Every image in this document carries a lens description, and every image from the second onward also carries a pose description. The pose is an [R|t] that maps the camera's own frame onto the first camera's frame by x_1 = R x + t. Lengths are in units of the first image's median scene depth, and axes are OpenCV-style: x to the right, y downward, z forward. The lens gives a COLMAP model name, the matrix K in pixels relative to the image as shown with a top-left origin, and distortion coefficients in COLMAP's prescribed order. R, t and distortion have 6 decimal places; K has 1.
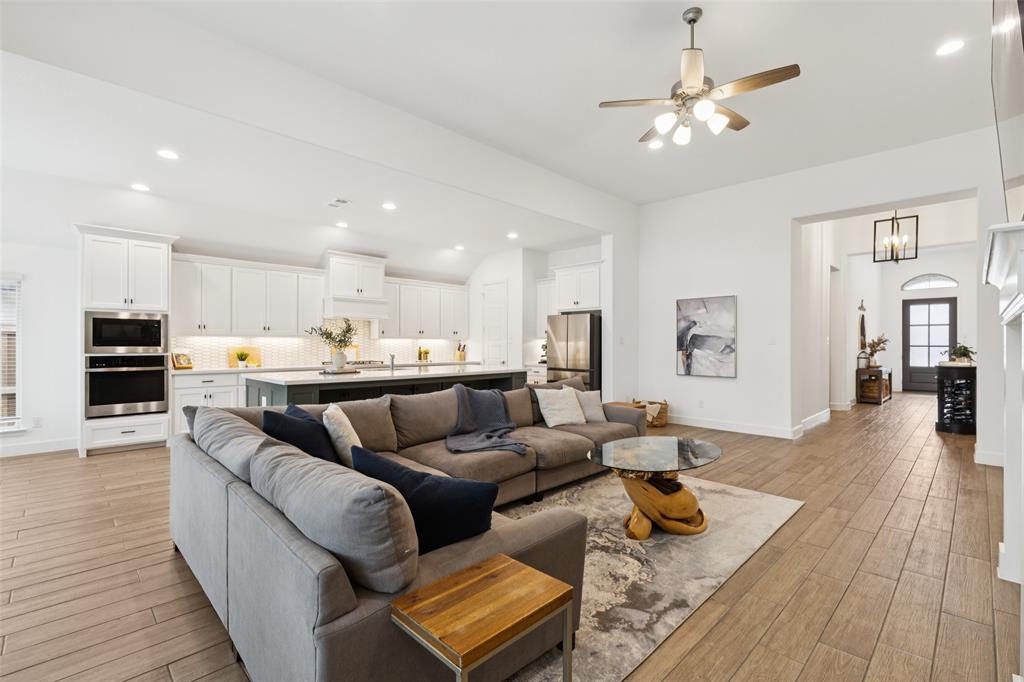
lens RADIAL K [[459.9, 0, 514.3], [0, 459.9, 343.0], [0, 0, 1]] dist [0.008586, -0.003721]
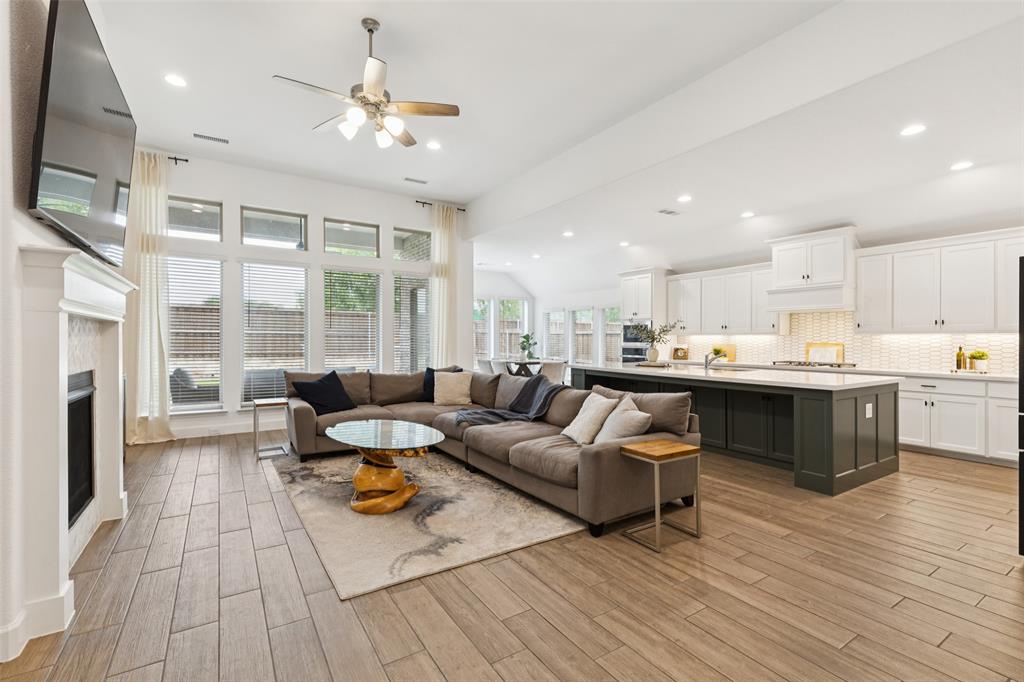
lens RADIAL K [[459.9, 0, 517.2], [0, 459.9, 340.4], [0, 0, 1]] dist [0.008586, -0.003721]
pose [[-0.206078, -0.002285, -0.978533, 0.769150], [-0.003003, 0.999994, -0.001703, 0.004504], [0.978531, 0.002587, -0.206083, 0.882663]]
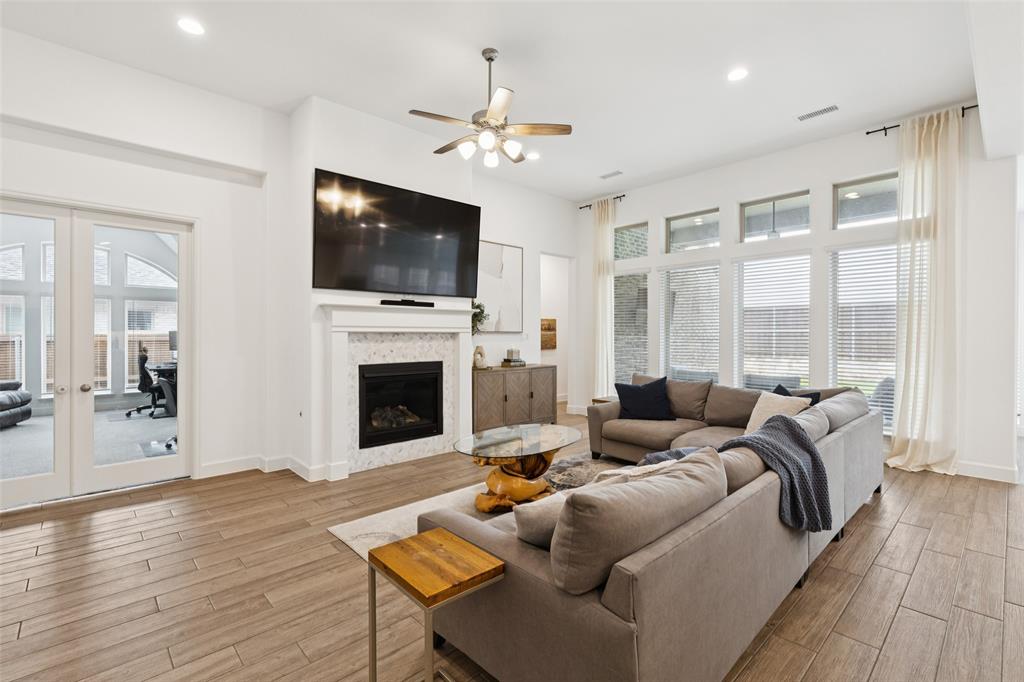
lens RADIAL K [[459.9, 0, 520.6], [0, 459.9, 337.7], [0, 0, 1]] dist [0.008586, -0.003721]
pose [[-0.999741, -0.004000, 0.022422, 0.161540], [-0.003911, 0.999984, 0.004034, -0.012096], [-0.022437, 0.003946, -0.999740, 1.217402]]
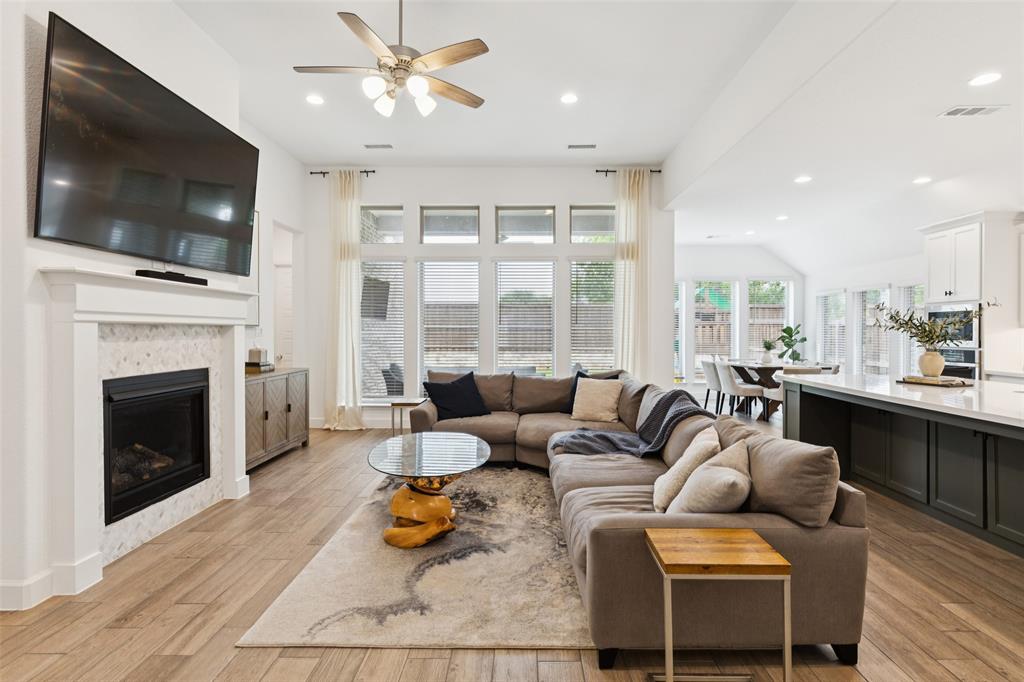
lens RADIAL K [[512.6, 0, 520.3], [0, 512.6, 335.0], [0, 0, 1]] dist [0.001652, -0.002473]
pose [[-0.711503, 0.002546, -0.702678, 0.529286], [0.000025, 0.999994, 0.003597, -0.006868], [0.702683, 0.002542, -0.711498, 1.076721]]
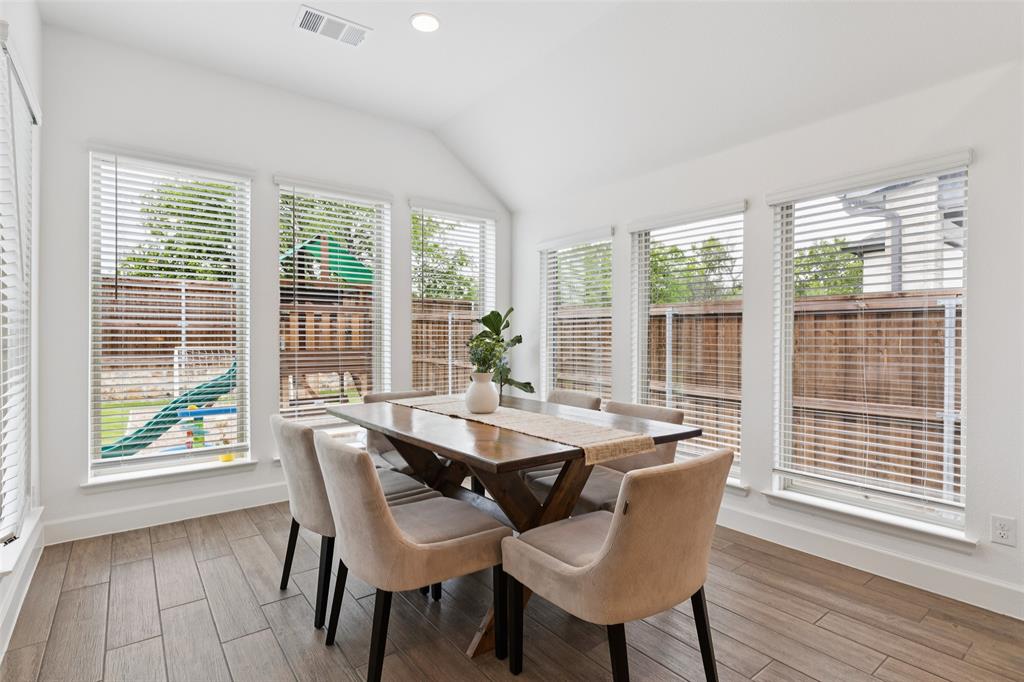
lens RADIAL K [[512.6, 0, 510.2], [0, 512.6, 340.3], [0, 0, 1]] dist [0.001652, -0.002473]
pose [[-0.140757, 0.000987, -0.990044, -0.530131], [0.004121, 0.999991, 0.000411, 0.014988], [0.990036, -0.004022, -0.140760, 0.627456]]
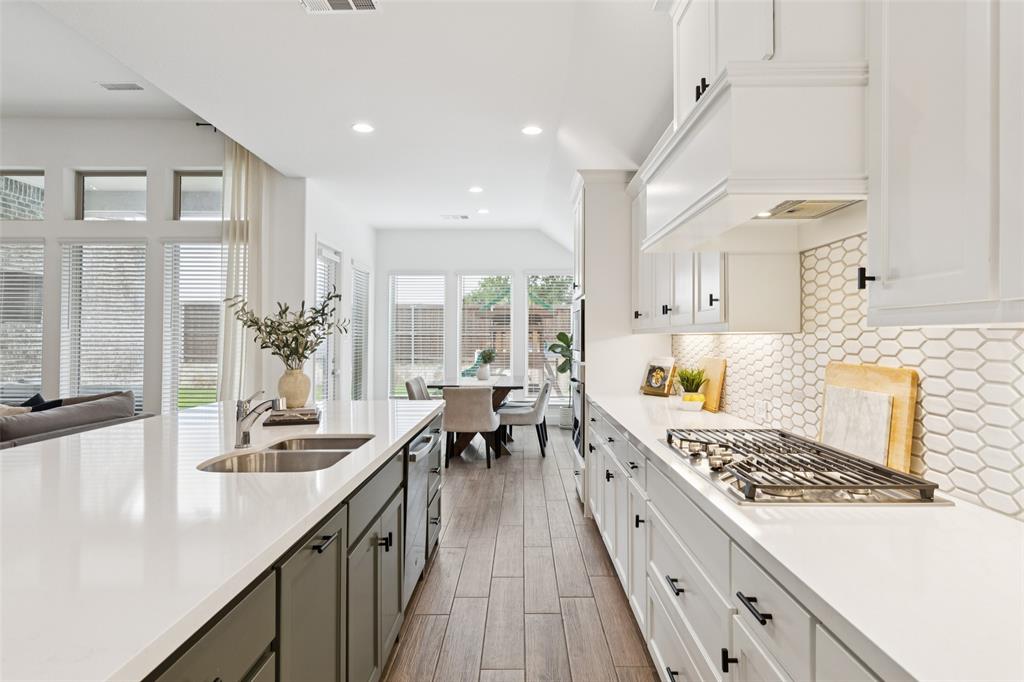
lens RADIAL K [[608.8, 0, 514.3], [0, 608.8, 331.8], [0, 0, 1]] dist [0.002814, -0.000727]
pose [[-0.701242, -0.011685, -0.712828, -0.094466], [-0.000962, 0.999880, -0.015445, -0.007666], [0.712923, -0.010145, -0.701169, 1.501121]]
